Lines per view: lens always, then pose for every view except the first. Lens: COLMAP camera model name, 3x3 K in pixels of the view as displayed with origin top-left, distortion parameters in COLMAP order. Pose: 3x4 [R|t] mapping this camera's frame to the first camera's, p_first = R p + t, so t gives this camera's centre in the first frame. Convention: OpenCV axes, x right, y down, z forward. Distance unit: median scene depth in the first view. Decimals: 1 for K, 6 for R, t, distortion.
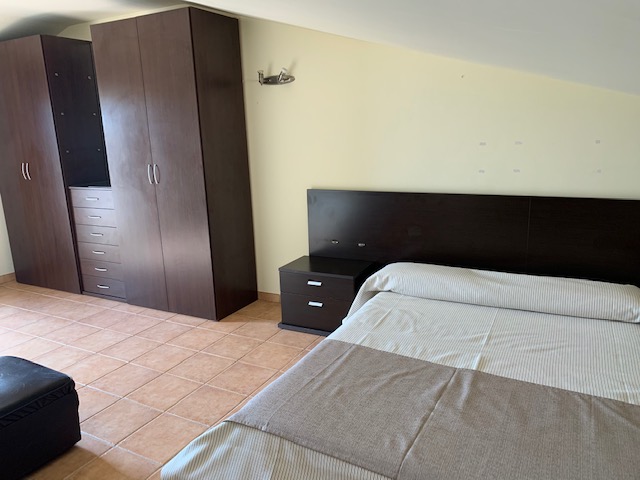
lens RADIAL K [[485.7, 0, 320.2], [0, 485.7, 240.8], [0, 0, 1]] dist [0.015922, -0.017529]
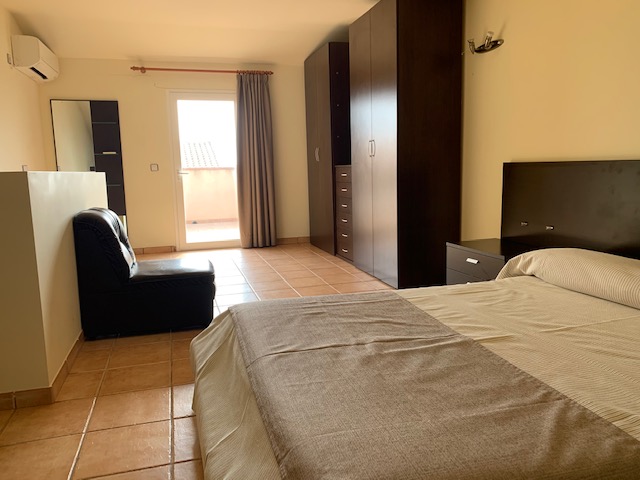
lens RADIAL K [[485.7, 0, 321.0], [0, 485.7, 237.7], [0, 0, 1]] dist [0.015922, -0.017529]
pose [[0.706248, 0.118409, -0.697992, 0.565528], [-0.160419, 0.987036, 0.005127, 0.117272], [0.689550, 0.108351, 0.716087, 0.214828]]
